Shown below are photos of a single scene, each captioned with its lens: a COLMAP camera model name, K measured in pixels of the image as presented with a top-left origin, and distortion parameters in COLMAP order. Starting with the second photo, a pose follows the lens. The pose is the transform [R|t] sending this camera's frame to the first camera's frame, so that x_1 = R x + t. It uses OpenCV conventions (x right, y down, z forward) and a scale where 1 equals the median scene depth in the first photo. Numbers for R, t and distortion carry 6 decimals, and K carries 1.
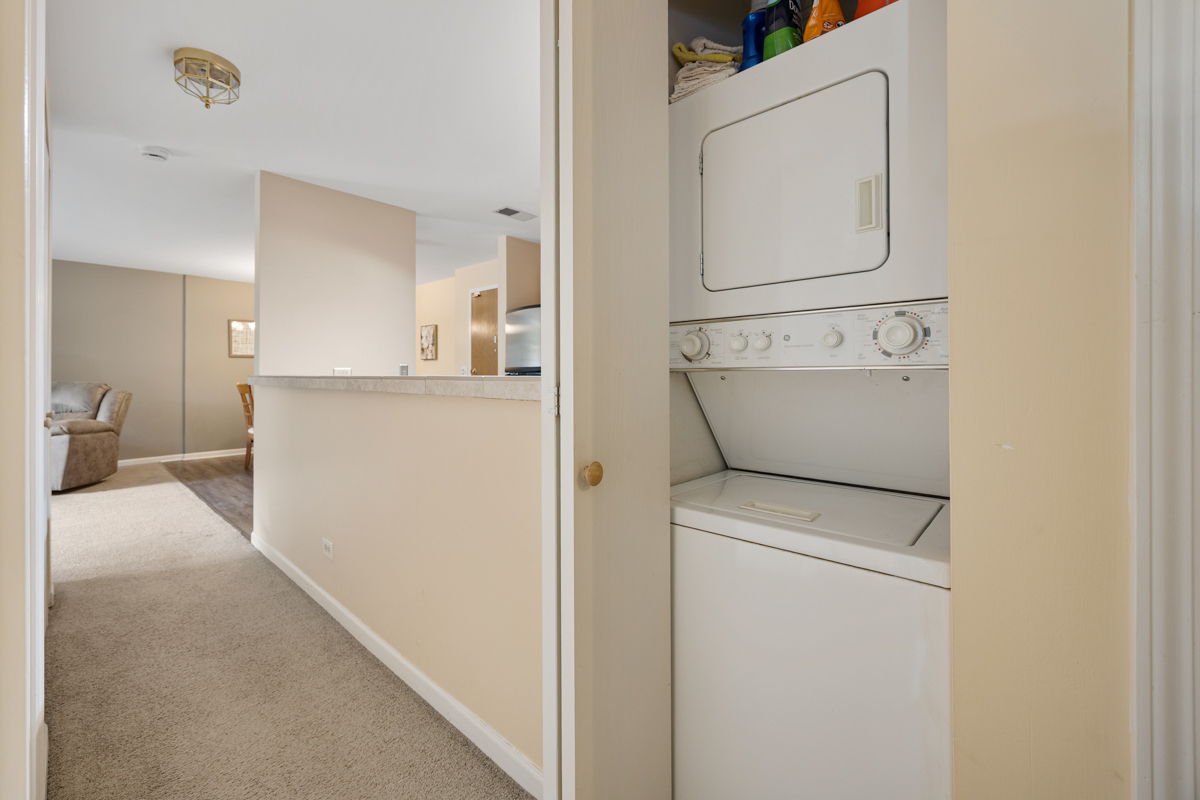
lens RADIAL K [[499.3, 0, 580.2], [0, 499.3, 366.9], [0, 0, 1]] dist [0.000133, -0.000083]
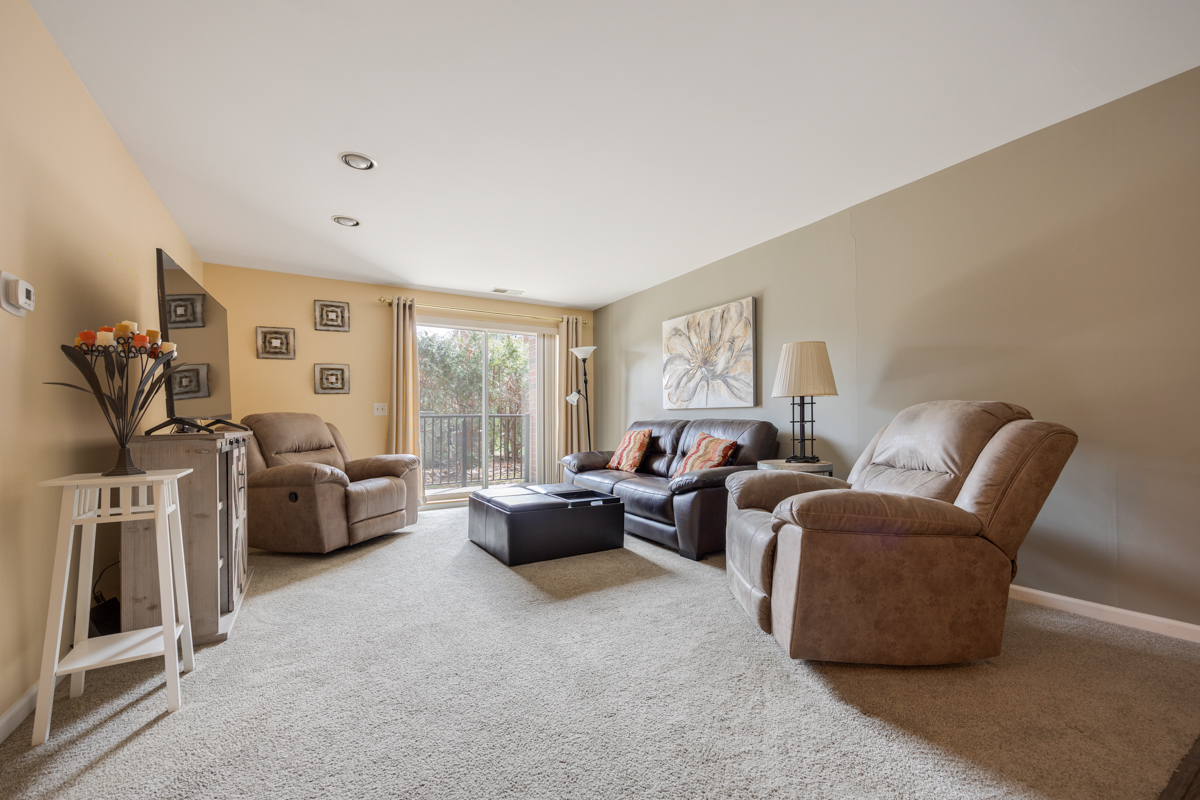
lens RADIAL K [[484.7, 0, 599.0], [0, 484.7, 422.8], [0, 0, 1]] dist [0.003360, 0.000211]
pose [[-0.267279, 0.007565, -0.963589, -0.550486], [0.020135, 0.999795, 0.002265, 0.043395], [0.963409, -0.018796, -0.267376, 0.858477]]
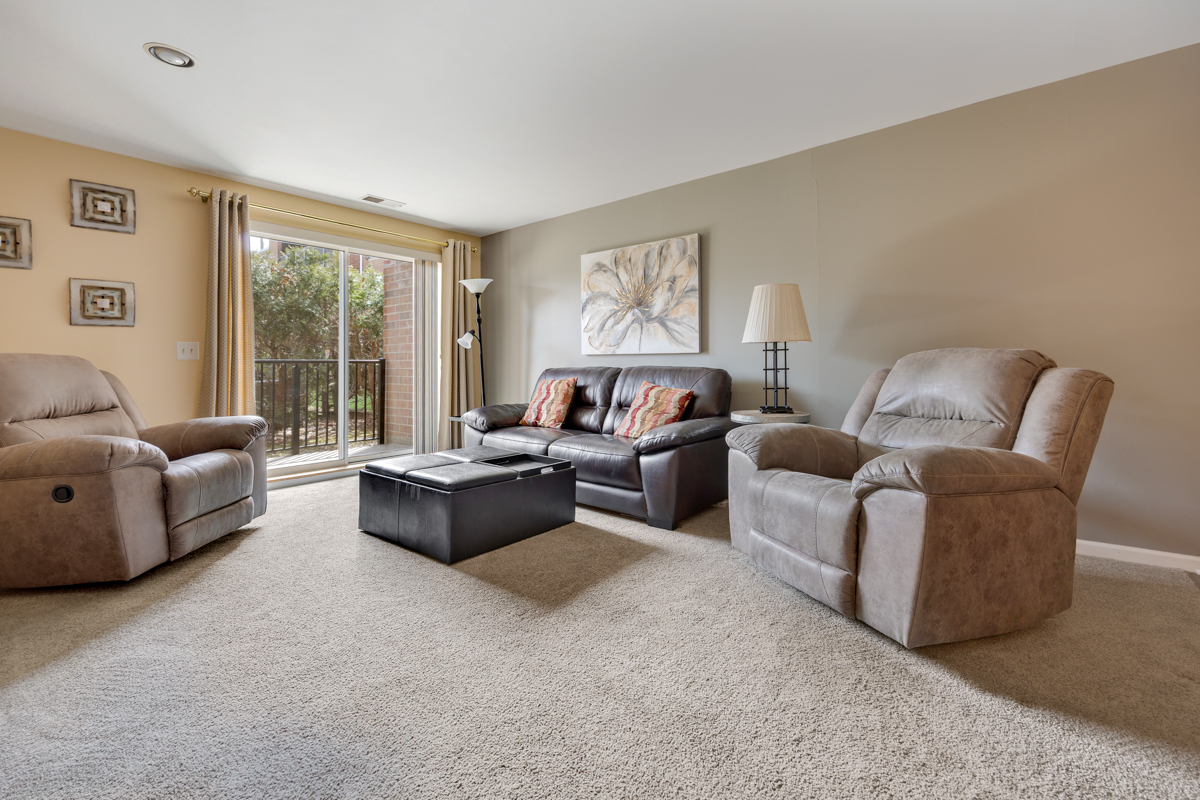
lens RADIAL K [[512.6, 0, 602.8], [0, 512.6, 368.2], [0, 0, 1]] dist [0.001862, 0.000188]
pose [[0.074265, 0.003448, -0.997233, -0.626116], [0.018052, 0.999826, 0.004801, 0.040482], [0.997075, -0.018359, 0.074190, 0.684408]]
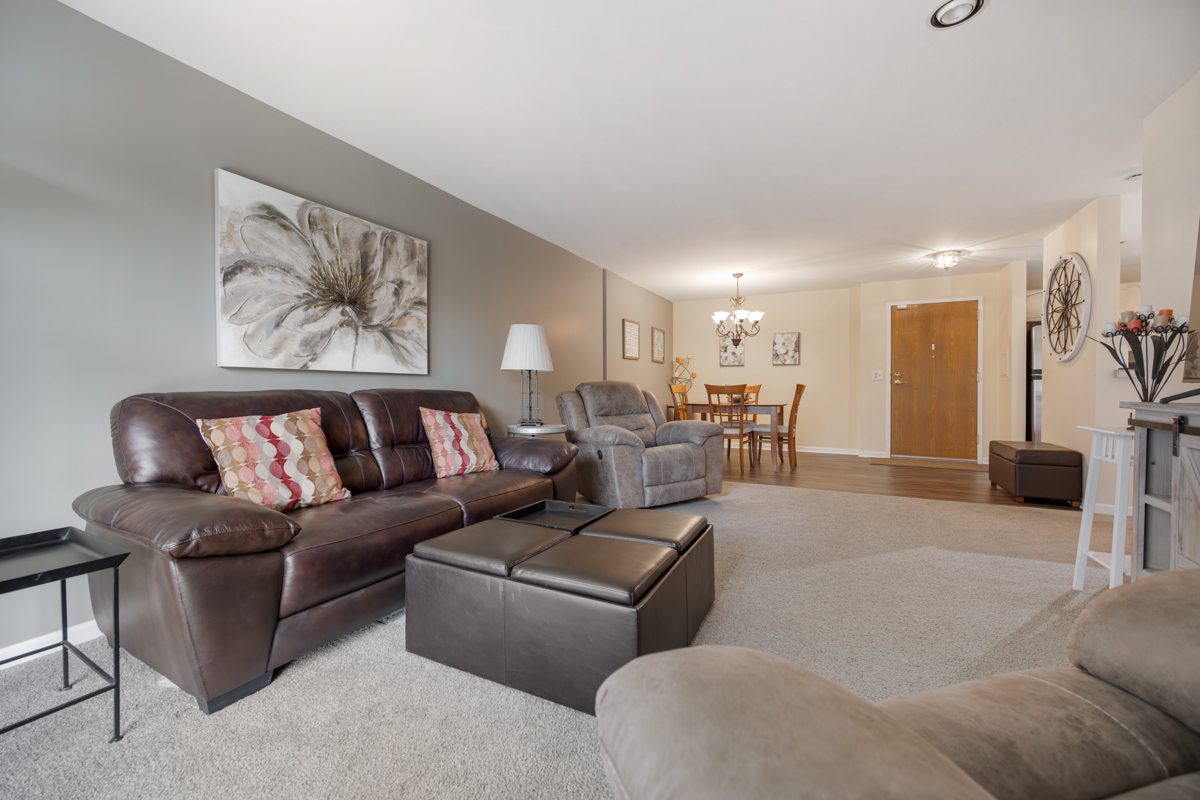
lens RADIAL K [[469.7, 0, 600.6], [0, 469.7, 384.4], [0, 0, 1]] dist [-0.000342, 0.000170]
pose [[0.955980, 0.002915, 0.293418, -1.361287], [-0.005546, 0.999952, 0.008138, 0.030757], [-0.293380, -0.009407, 0.955950, 0.194749]]
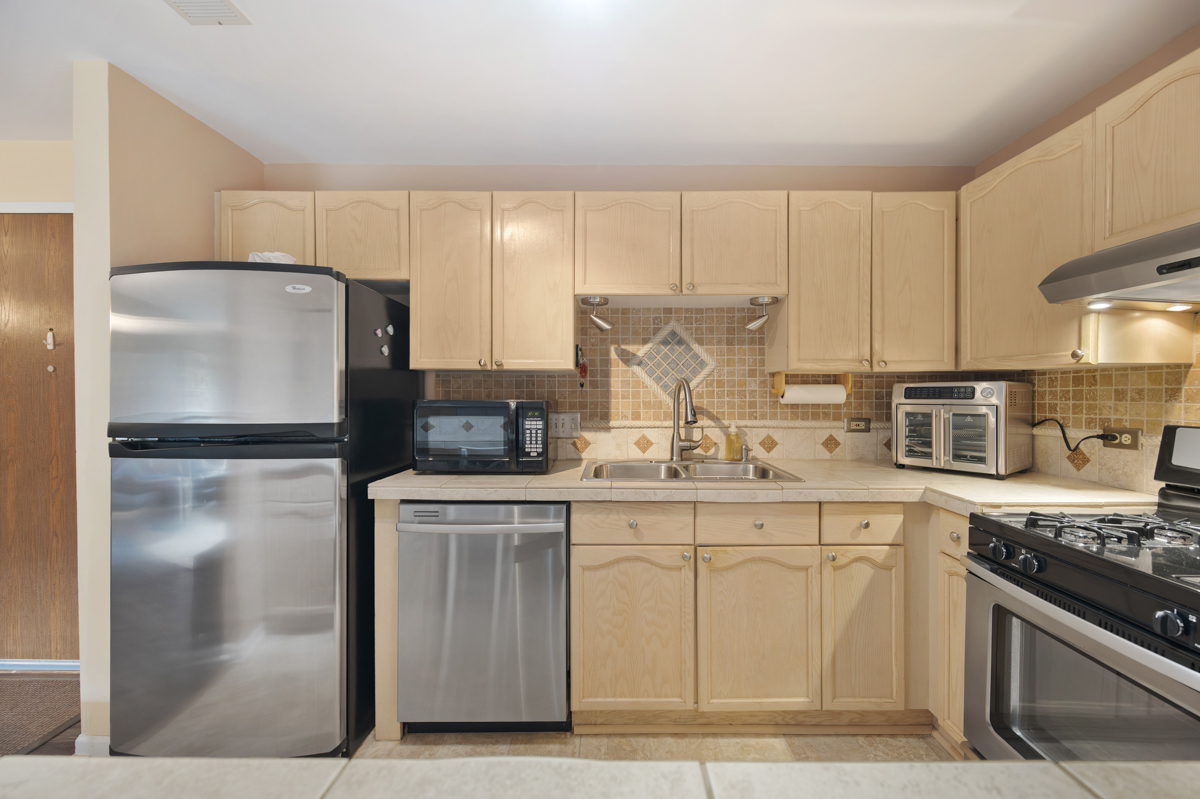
lens RADIAL K [[483.5, 0, 636.5], [0, 483.5, 394.3], [0, 0, 1]] dist [-0.005685, 0.000044]
pose [[0.728232, -0.003340, 0.685323, -0.102897], [-0.014544, 0.999688, 0.020326, -0.029475], [-0.685177, -0.024769, 0.727956, 0.437868]]
